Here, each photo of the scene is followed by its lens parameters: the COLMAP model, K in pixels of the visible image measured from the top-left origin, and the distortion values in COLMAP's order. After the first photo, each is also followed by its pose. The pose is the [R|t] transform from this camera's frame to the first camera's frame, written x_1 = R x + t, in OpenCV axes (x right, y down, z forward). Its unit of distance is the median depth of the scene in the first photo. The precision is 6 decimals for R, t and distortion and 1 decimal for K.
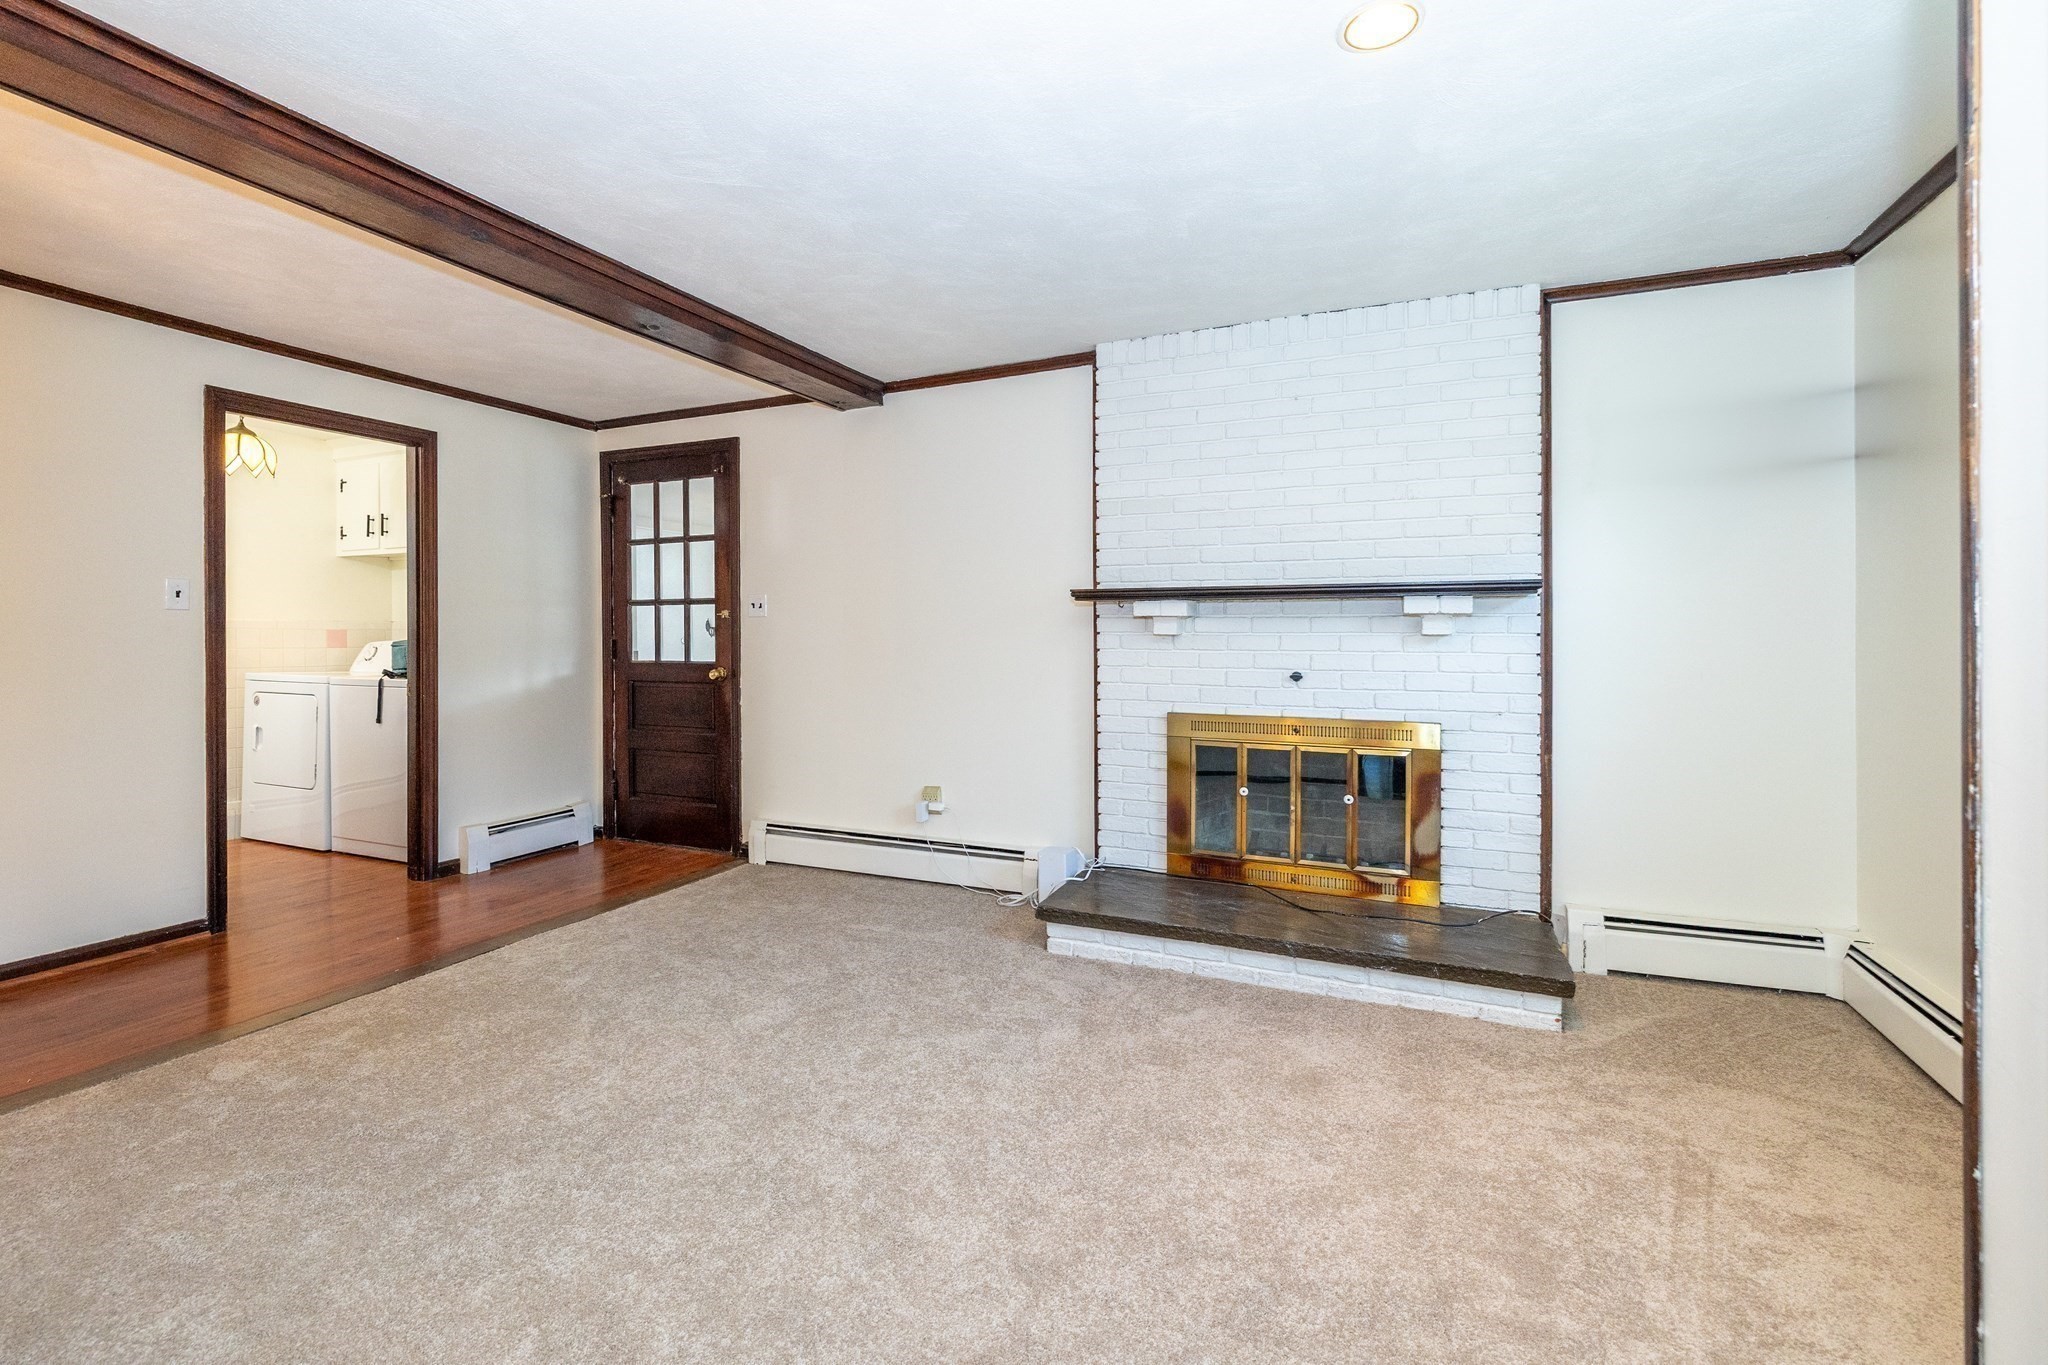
lens RADIAL K [[885.9, 0, 1023.9], [0, 885.9, 634.4], [0, 0, 1]] dist [0.003005, 0.000650]
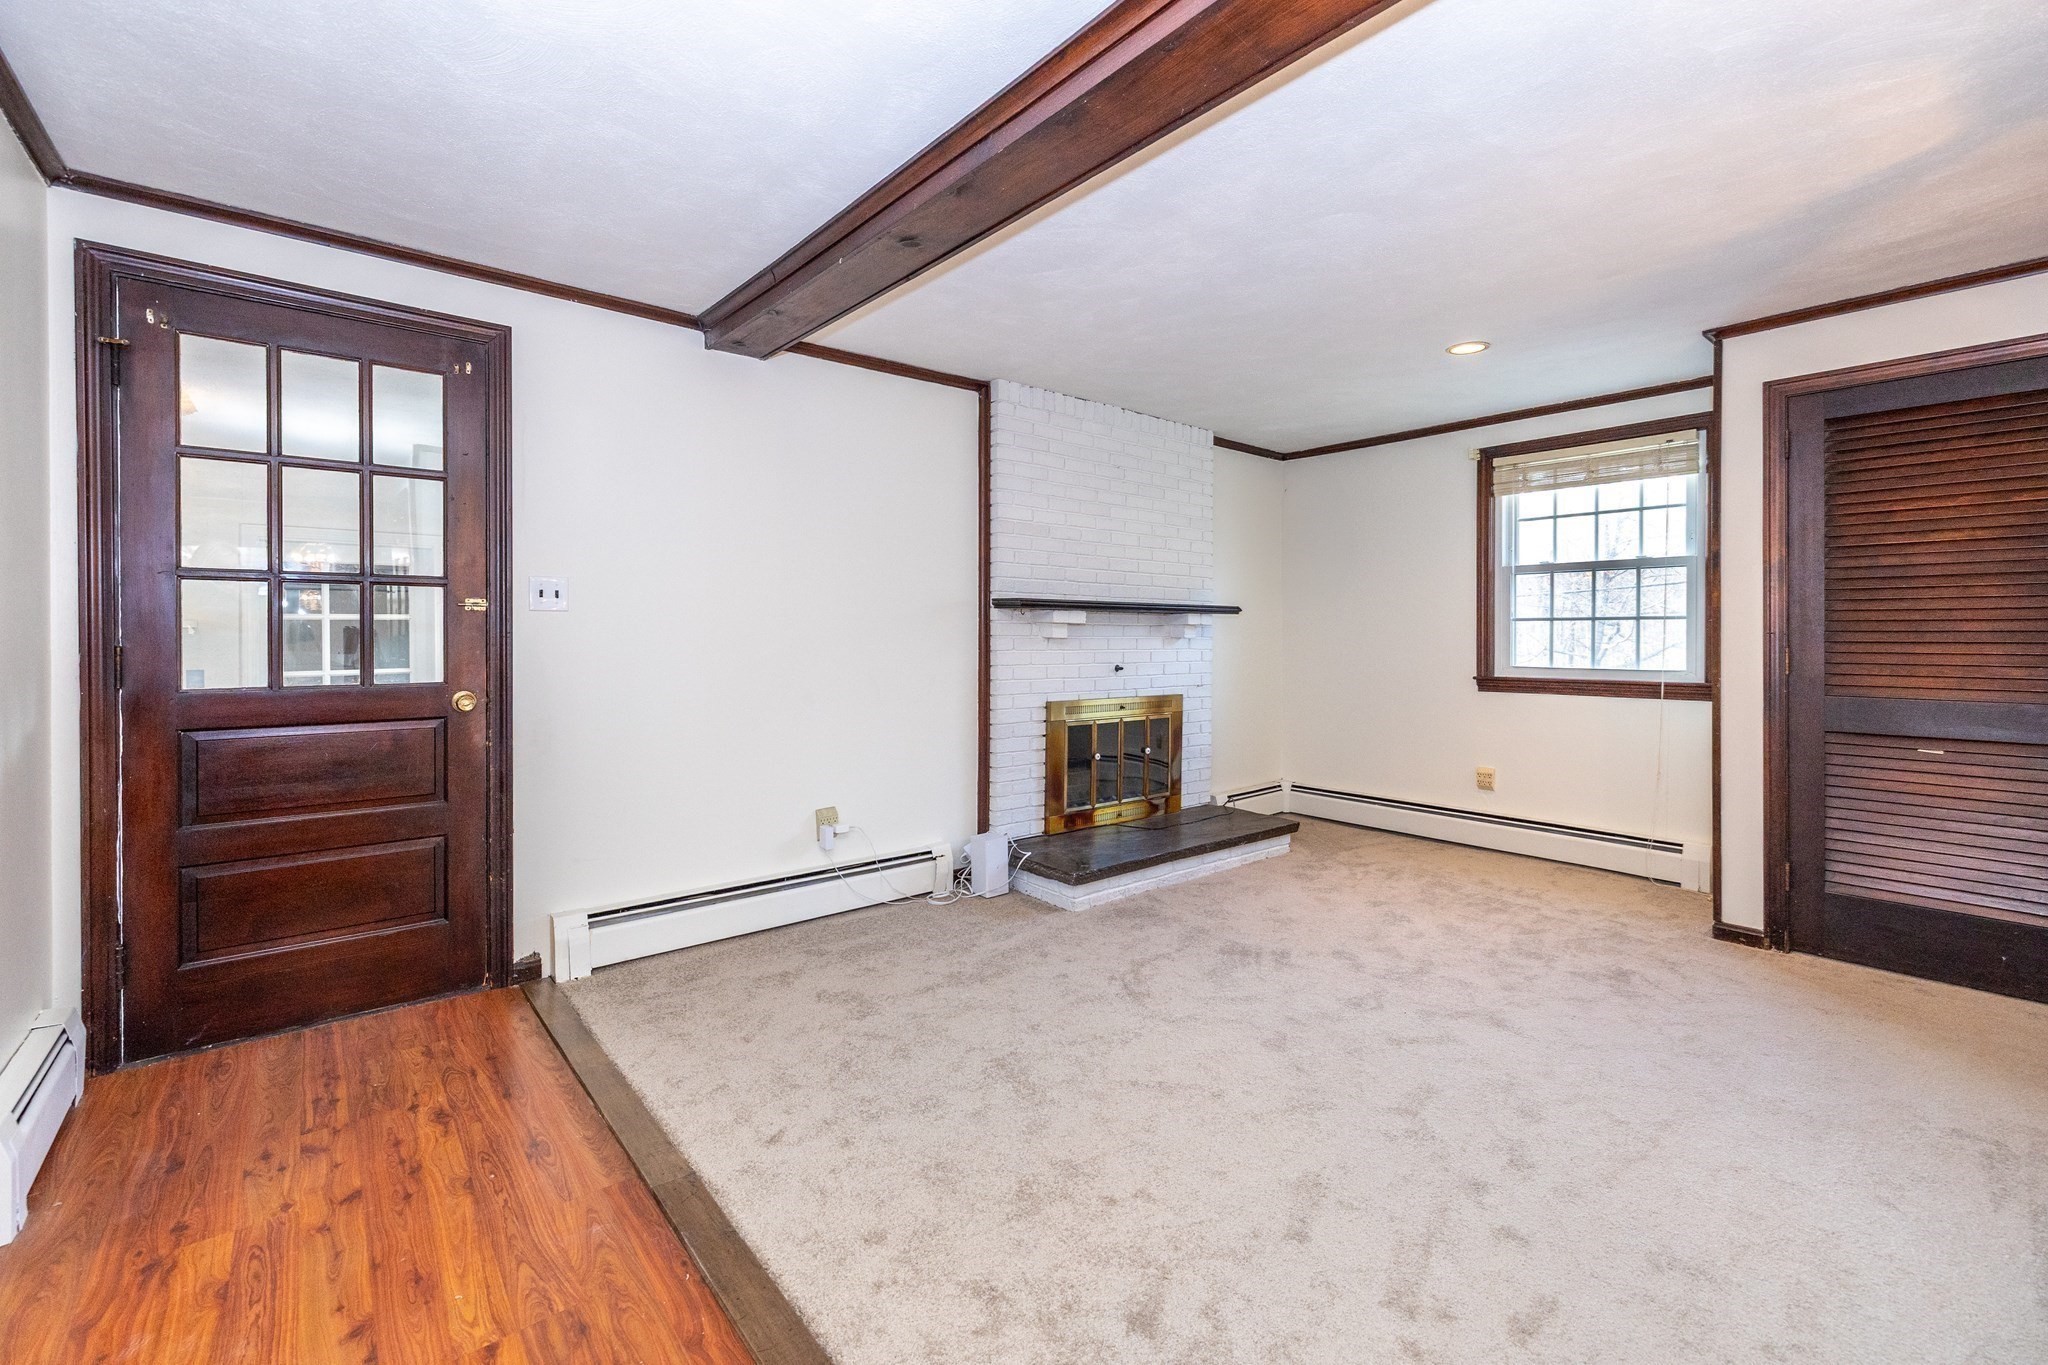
lens RADIAL K [[885.9, 0, 1027.0], [0, 885.9, 632.3], [0, 0, 1]] dist [0.003005, 0.000650]
pose [[0.438700, 0.005179, 0.898618, -0.958149], [-0.002546, 0.999987, -0.004520, -0.001677], [-0.898630, -0.000305, 0.438708, 0.501300]]
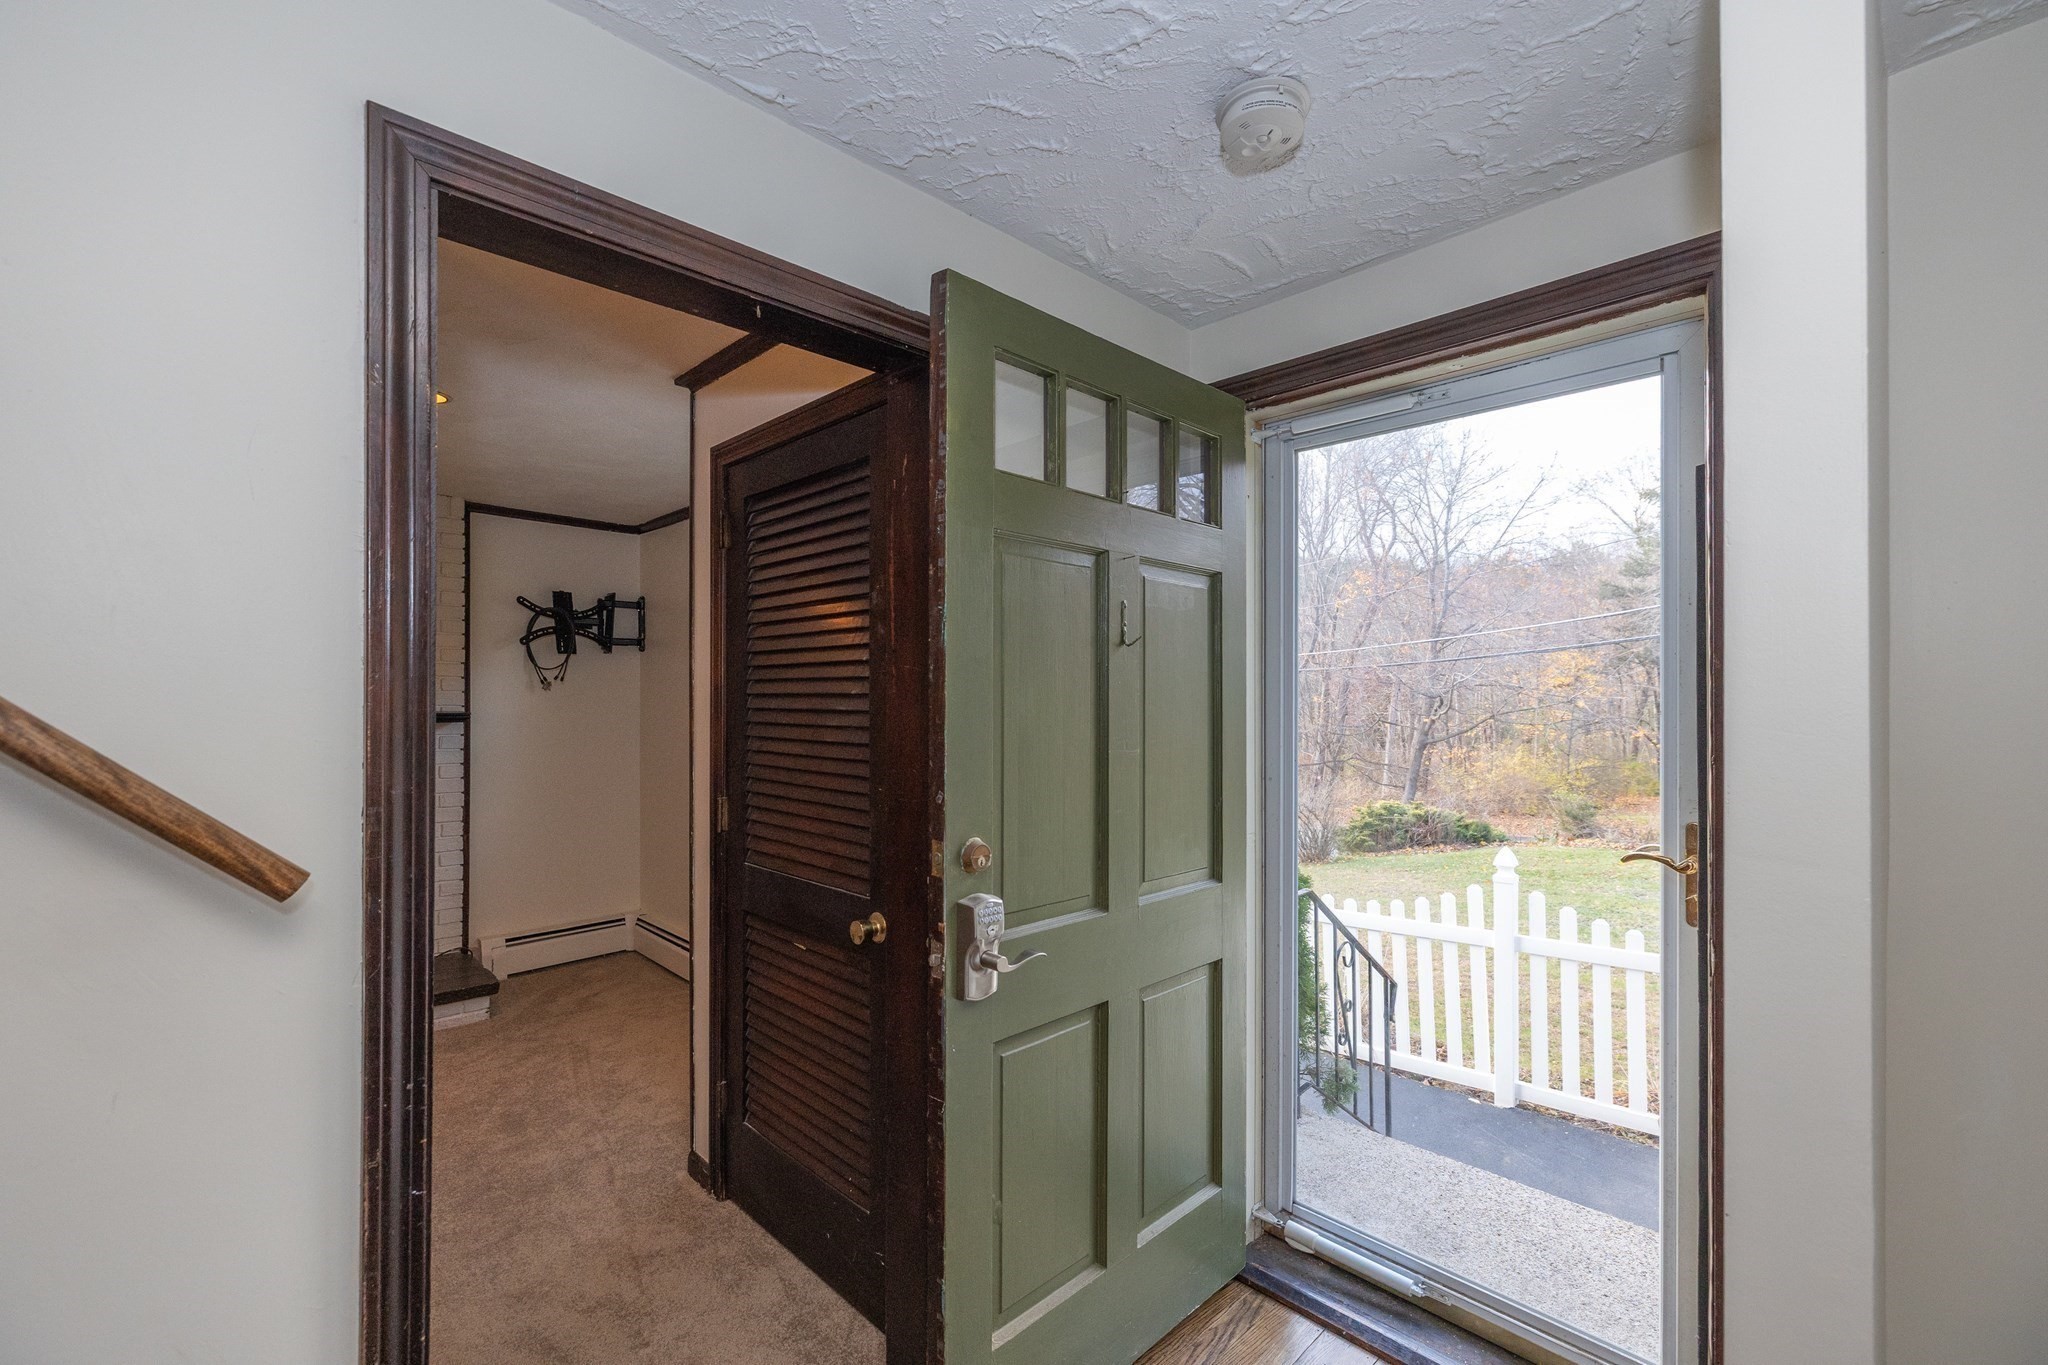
lens RADIAL K [[885.9, 0, 1025.3], [0, 885.9, 697.4], [0, 0, 1]] dist [0.003005, 0.000650]
pose [[0.373404, 0.002954, 0.927664, -0.338733], [-0.004385, 0.999989, -0.001420, -0.074077], [-0.927658, -0.003538, 0.373413, -0.302221]]
